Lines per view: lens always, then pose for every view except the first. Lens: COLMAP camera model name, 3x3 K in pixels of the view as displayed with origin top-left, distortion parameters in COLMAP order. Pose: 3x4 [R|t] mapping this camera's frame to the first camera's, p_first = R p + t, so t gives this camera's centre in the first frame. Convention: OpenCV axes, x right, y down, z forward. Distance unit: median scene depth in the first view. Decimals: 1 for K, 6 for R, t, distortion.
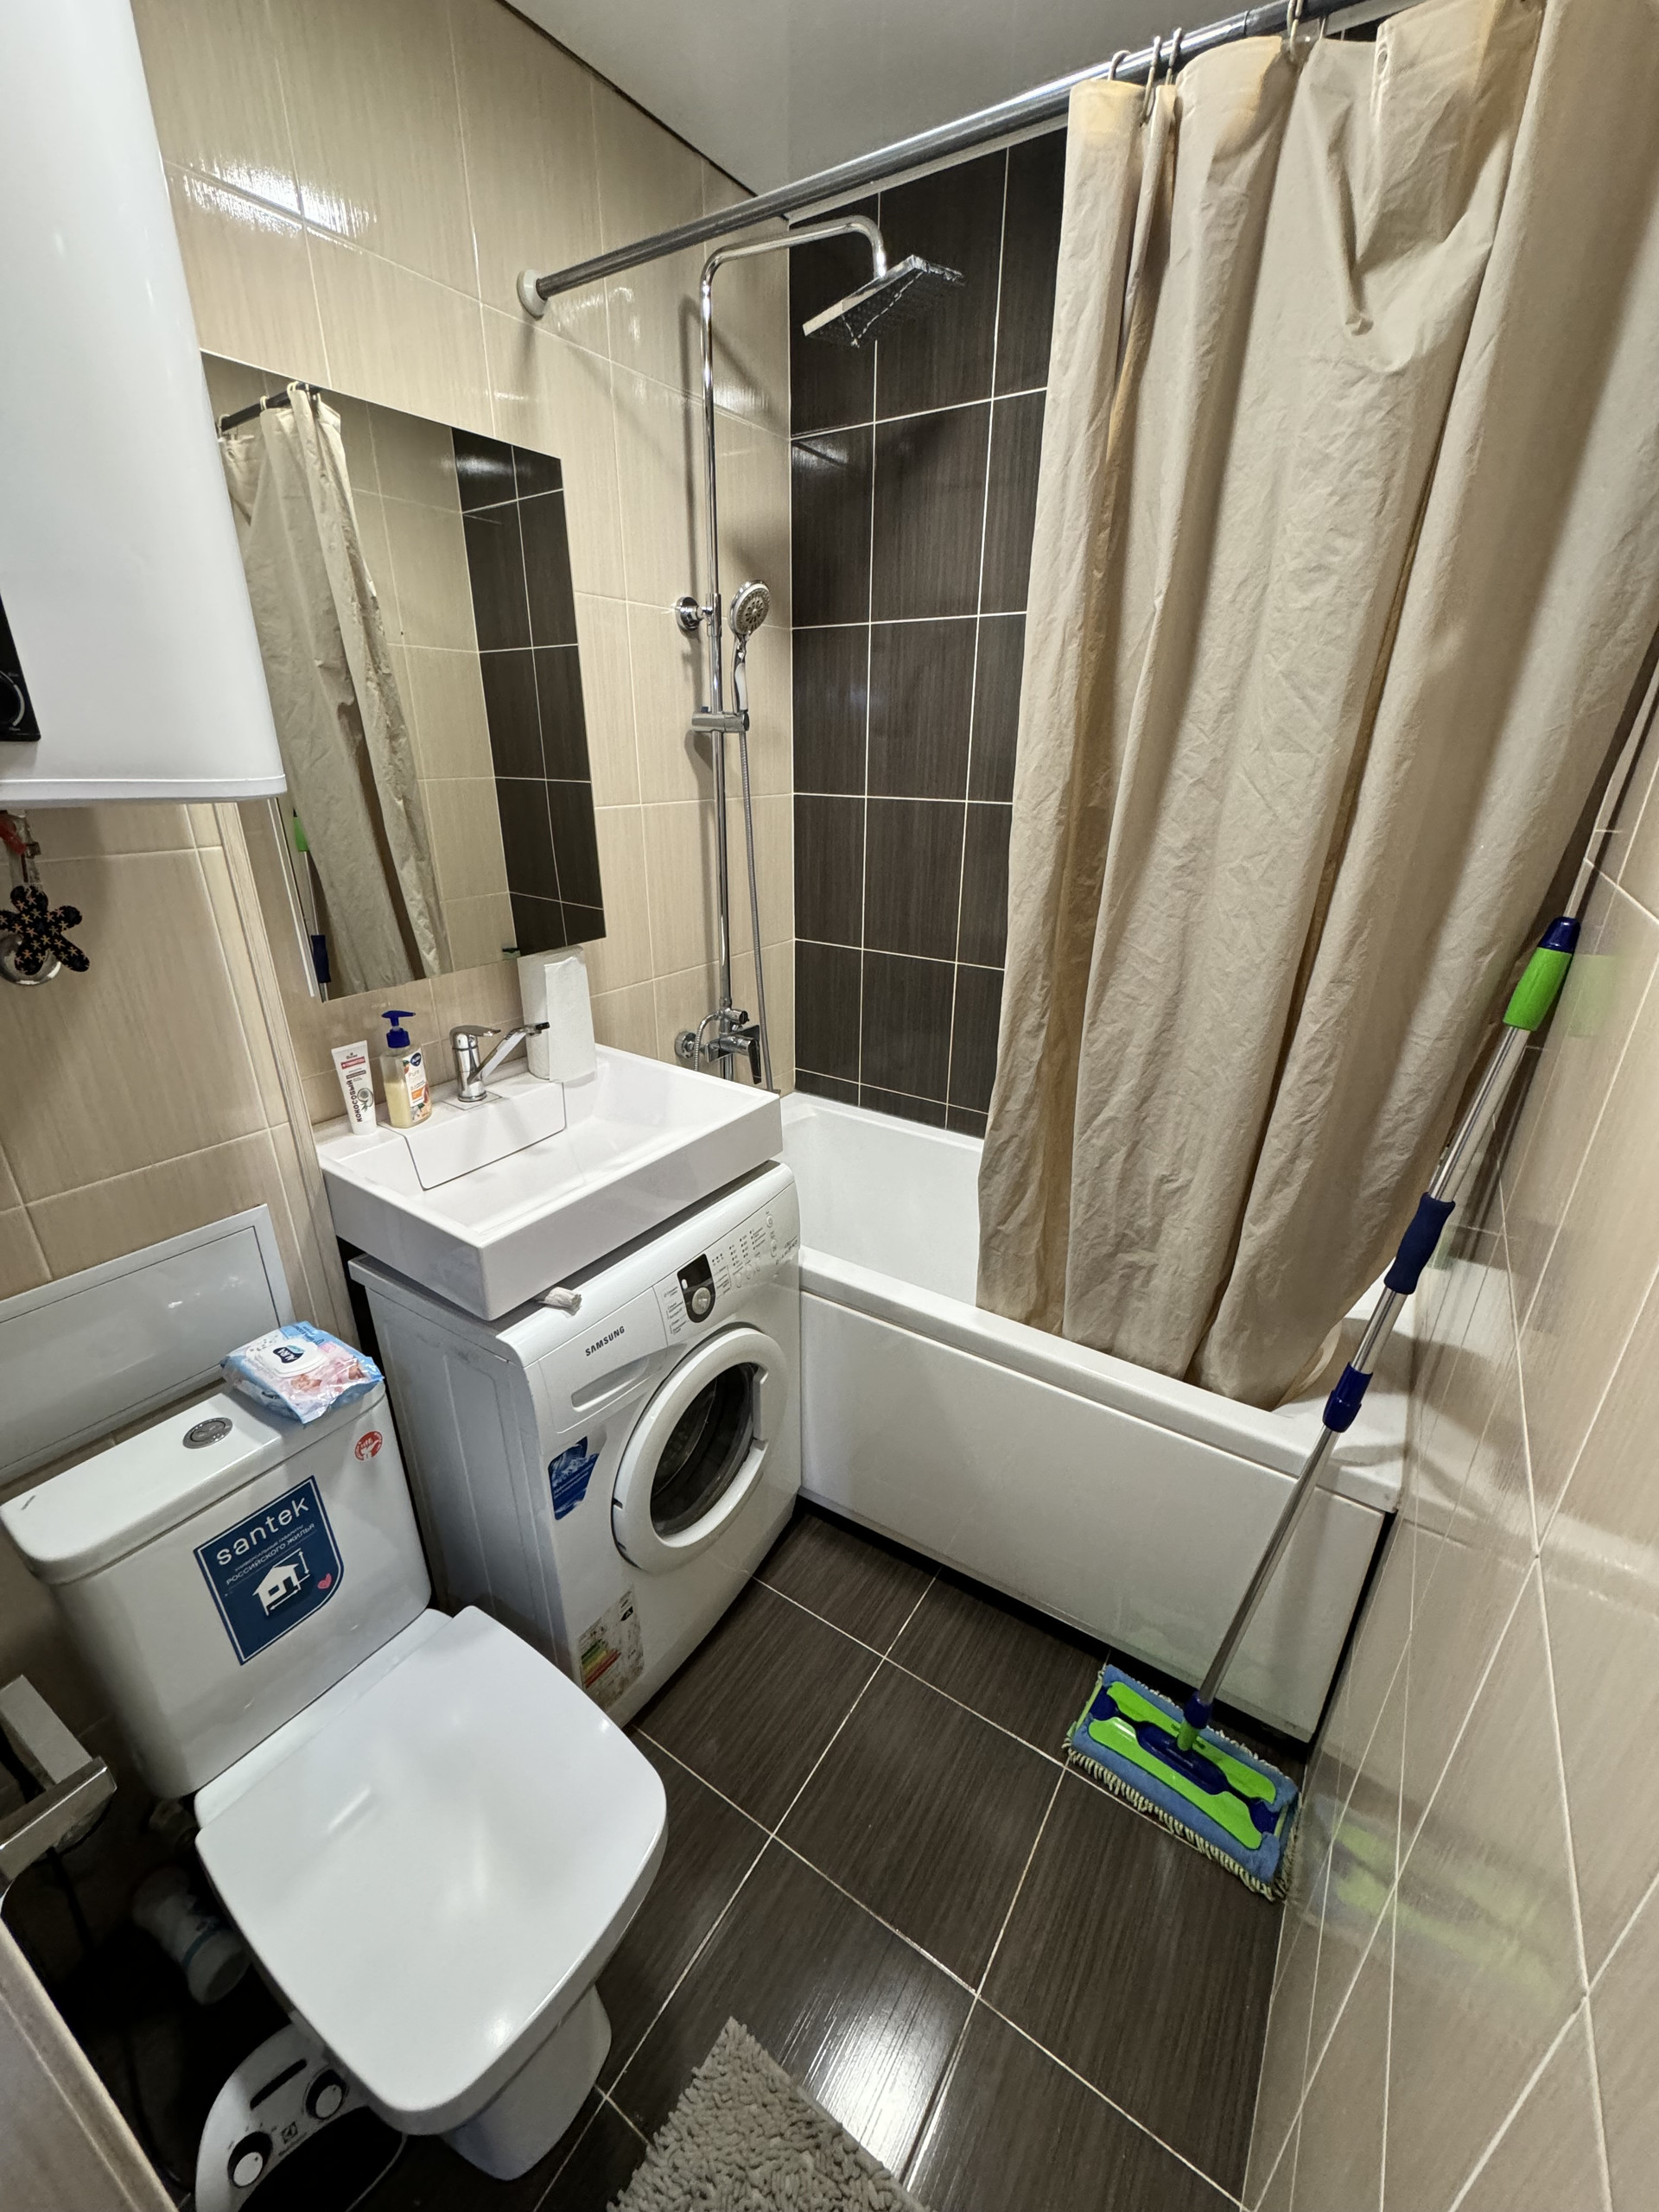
lens RADIAL K [[882.3, 0, 832.5], [0, 882.3, 1108.4], [0, 0, 1]] dist [-0.001927, 0.000021]
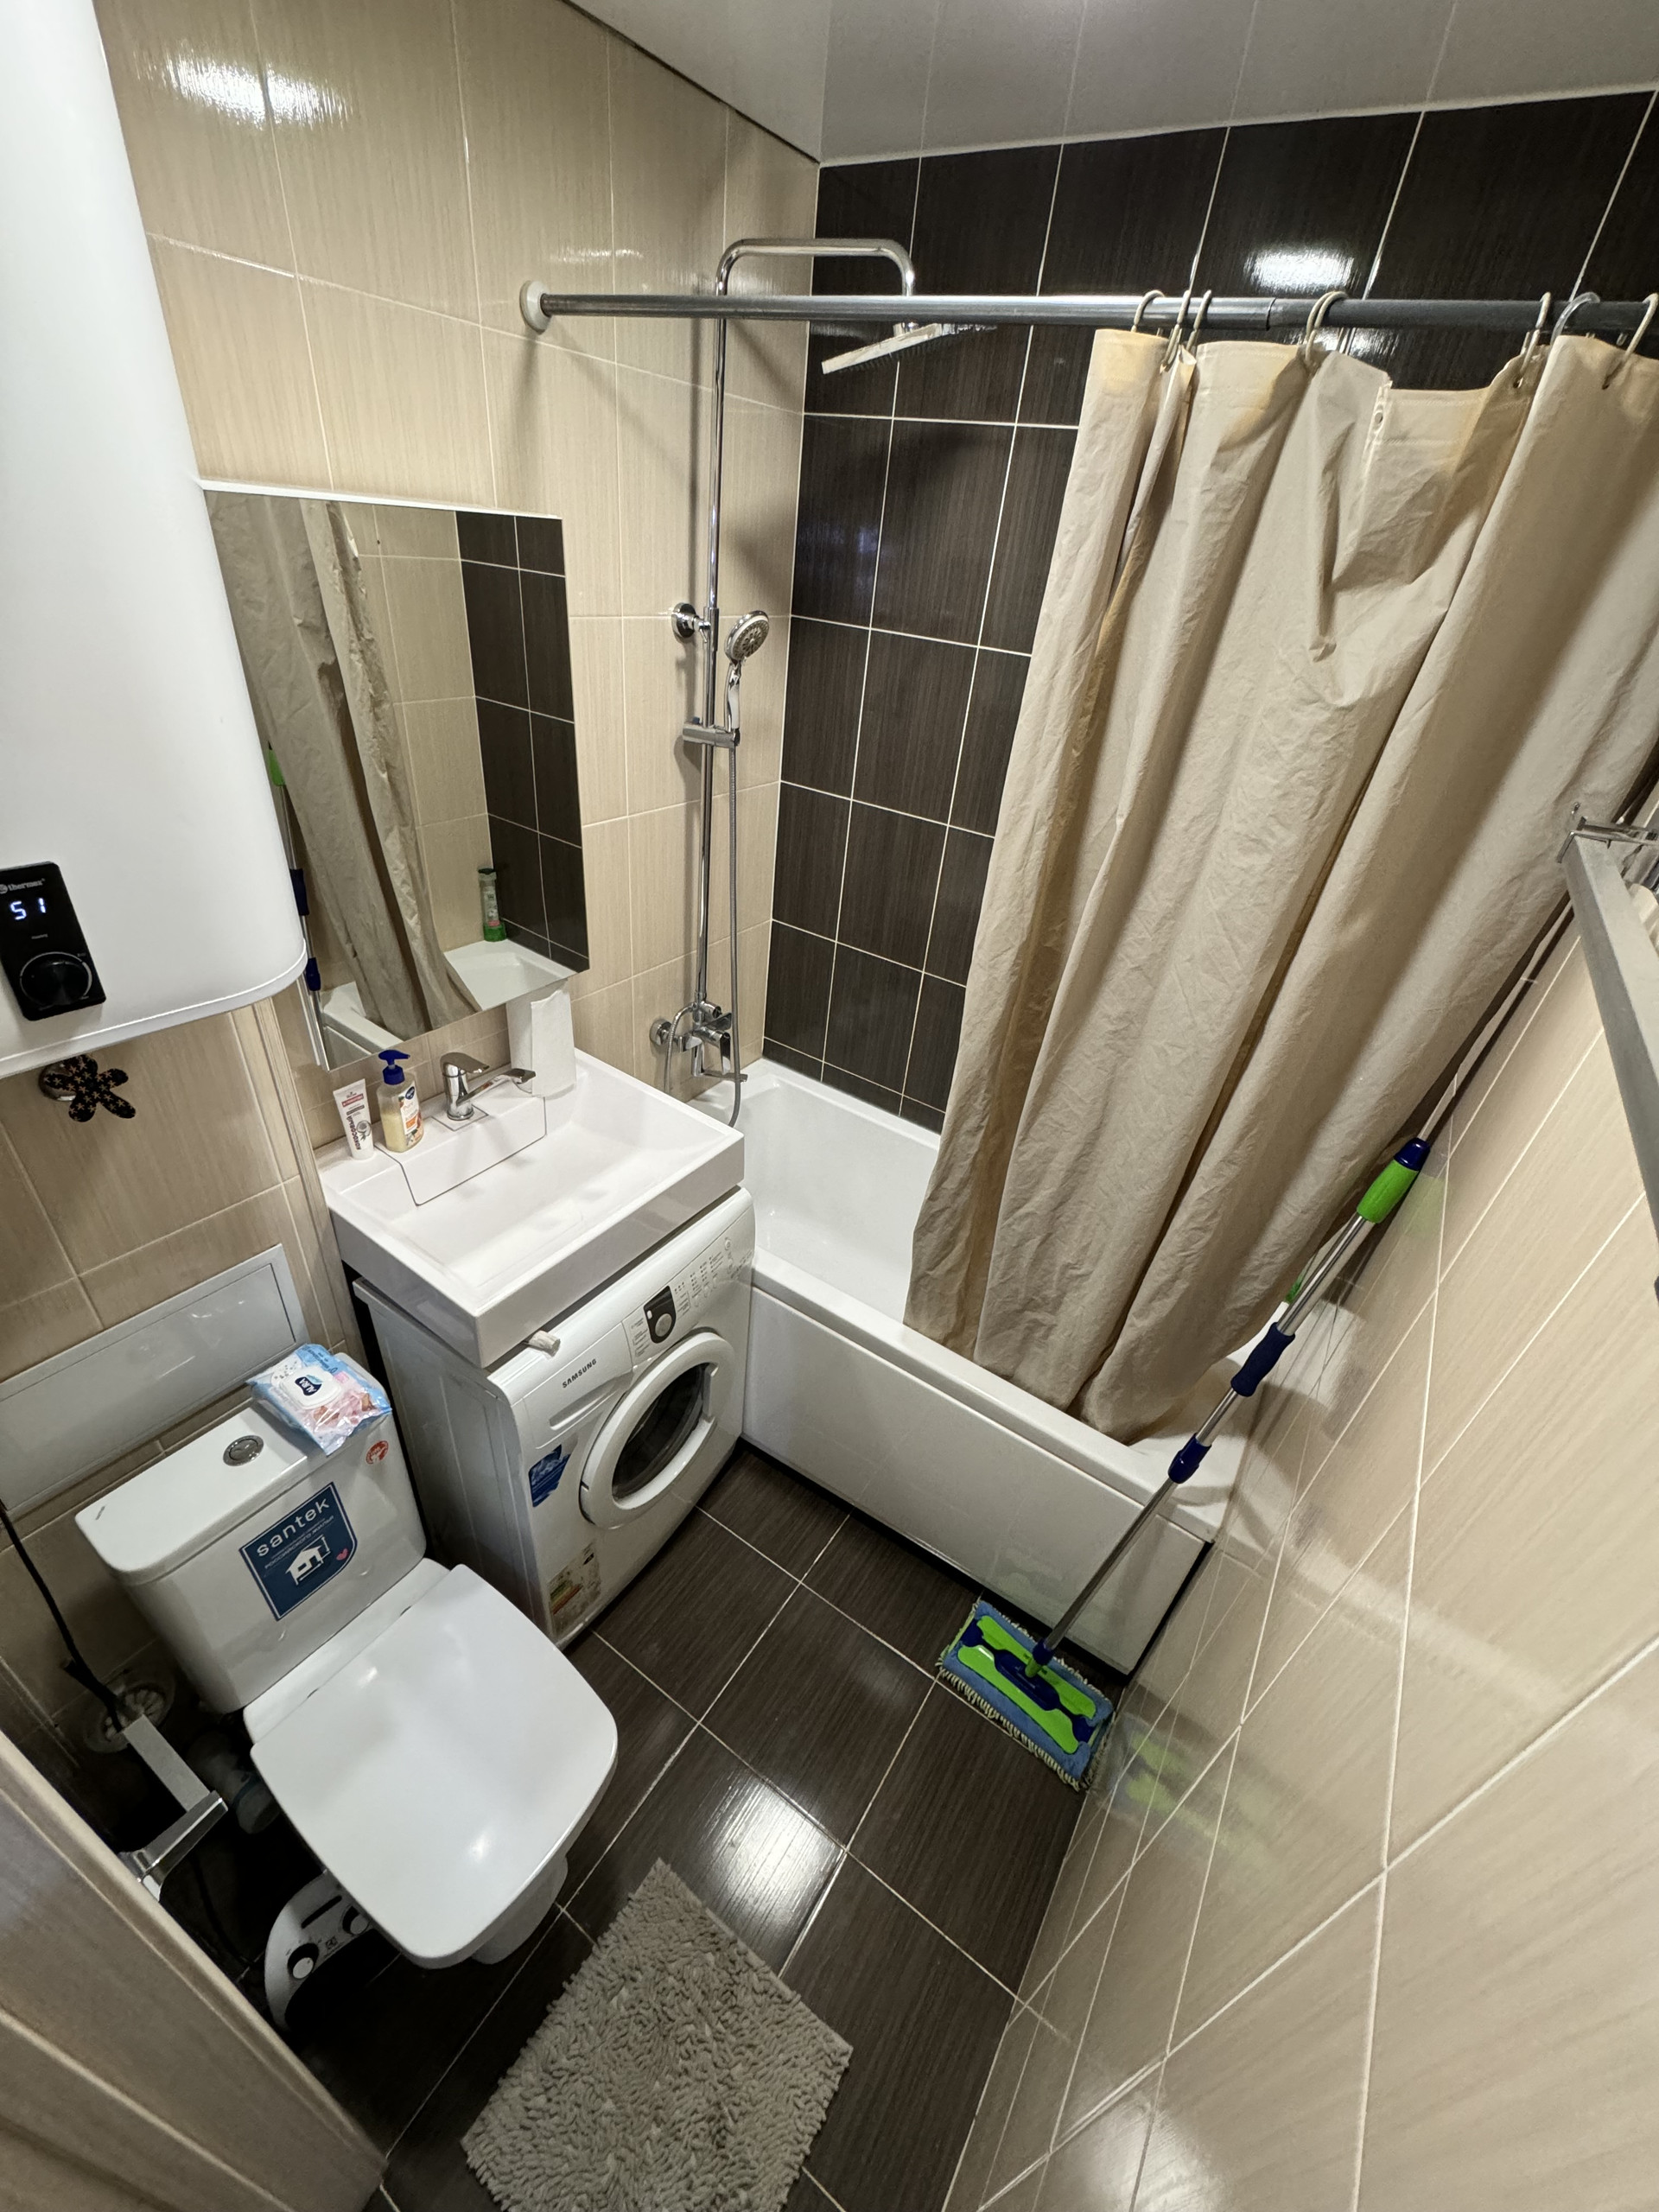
lens RADIAL K [[882.3, 0, 832.0], [0, 882.3, 1108.1], [0, 0, 1]] dist [-0.001927, 0.000021]
pose [[0.996016, 0.077583, 0.043964, -0.002236], [-0.084321, 0.979817, 0.181243, -0.313542], [-0.029015, -0.184228, 0.982455, -0.094551]]
